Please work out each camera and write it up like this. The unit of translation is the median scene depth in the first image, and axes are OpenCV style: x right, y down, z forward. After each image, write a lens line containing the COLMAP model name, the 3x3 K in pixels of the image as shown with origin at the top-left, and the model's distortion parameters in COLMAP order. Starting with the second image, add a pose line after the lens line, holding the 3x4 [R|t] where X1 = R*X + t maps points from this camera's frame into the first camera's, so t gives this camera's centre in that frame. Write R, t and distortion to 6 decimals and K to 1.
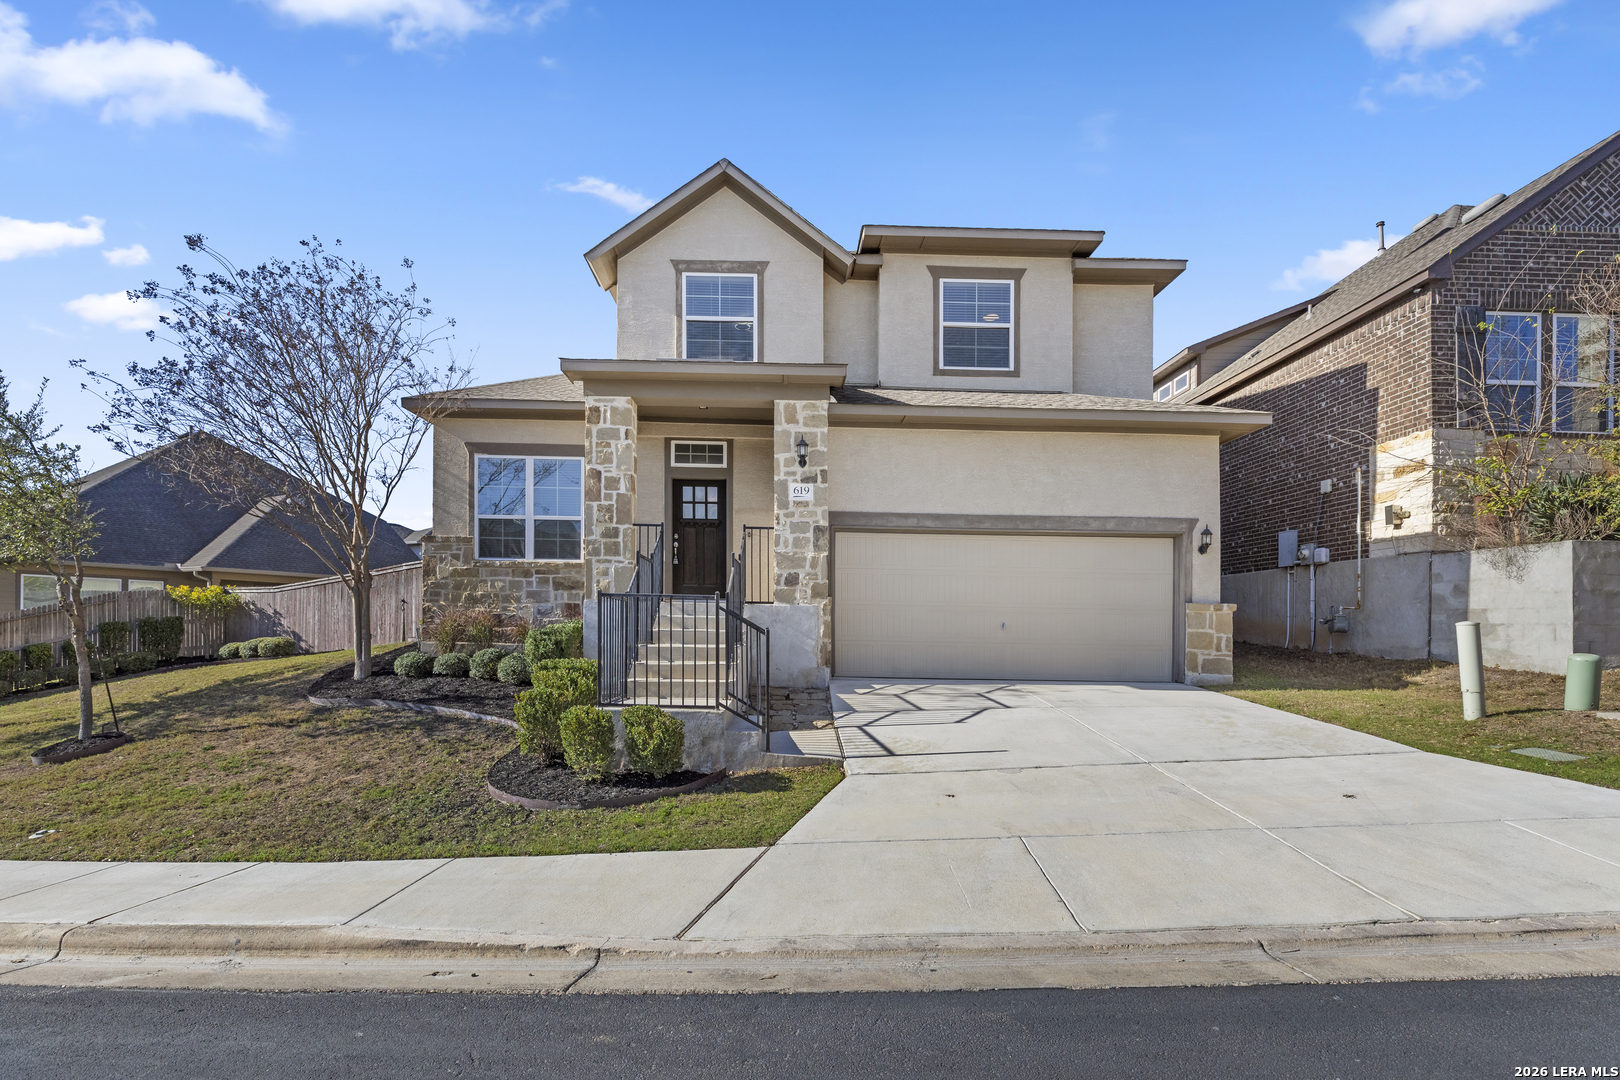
lens RADIAL K [[747.1, 0, 810.0], [0, 747.1, 629.7], [0, 0, 1]] dist [0.002912, 0.000098]
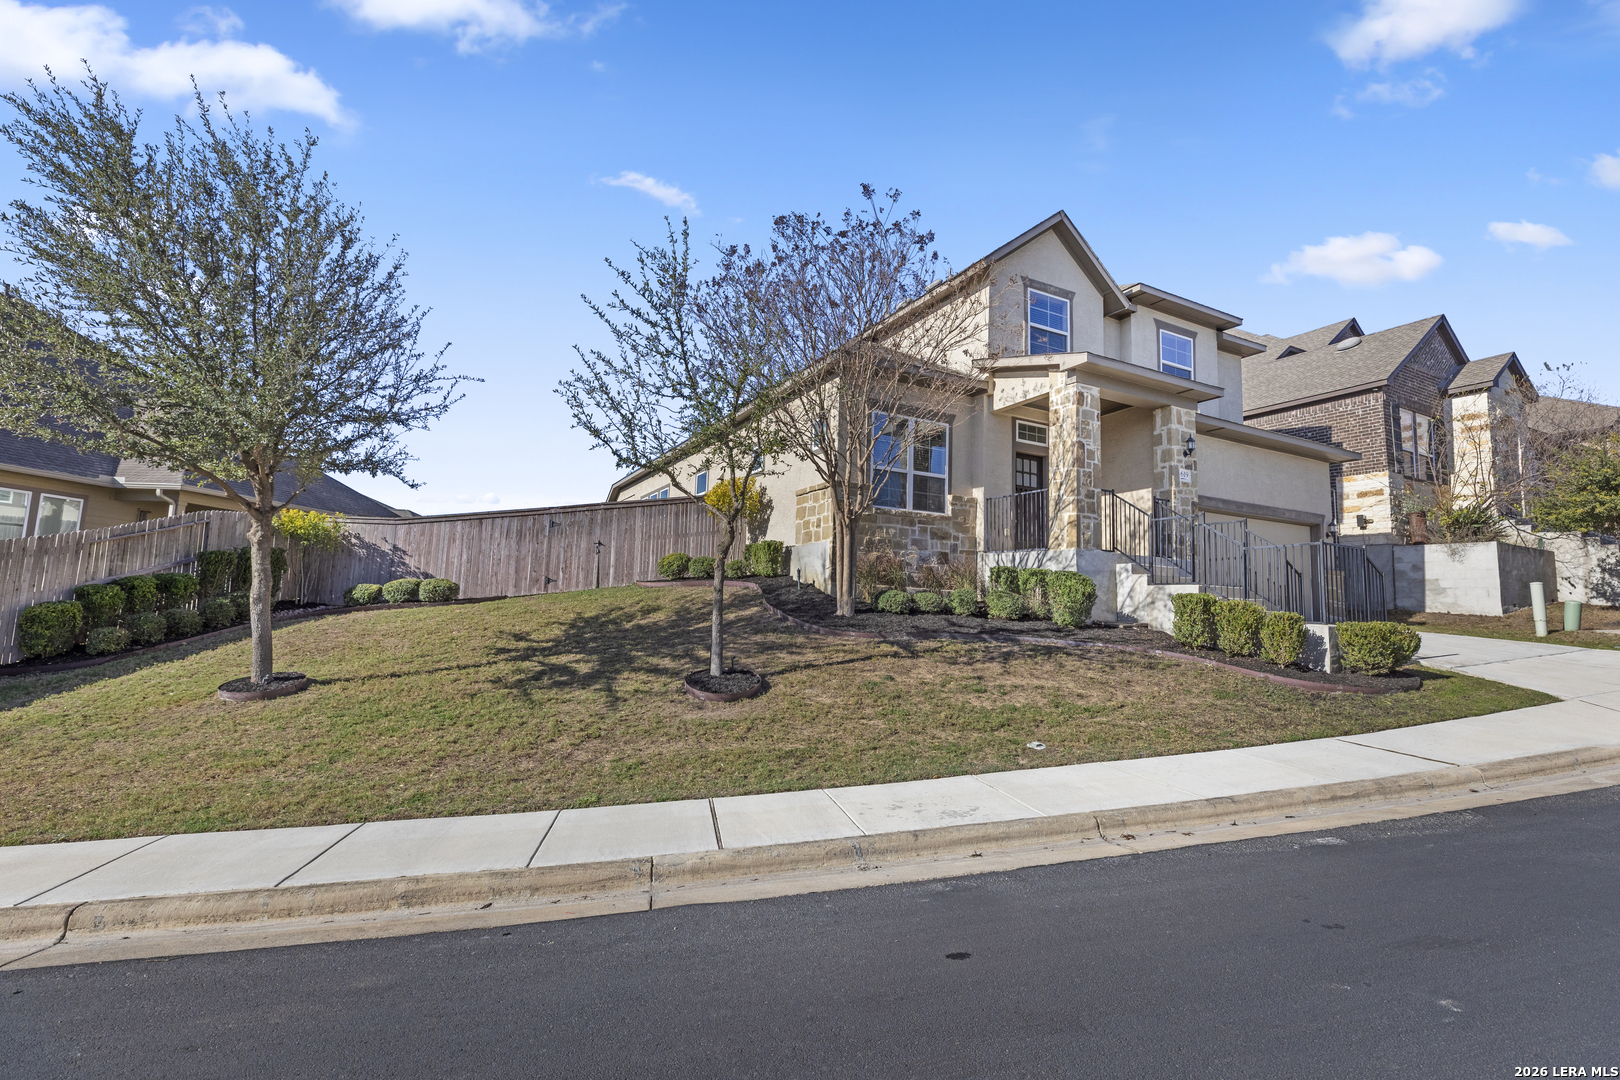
lens RADIAL K [[734.2, 0, 802.5], [0, 734.2, 532.7], [0, 0, 1]] dist [0.000664, 0.000198]
pose [[0.895213, 0.057310, 0.441939, -1.000177], [-0.014942, 0.994999, -0.098763, 0.047651], [-0.445389, 0.081810, 0.891592, 0.119594]]
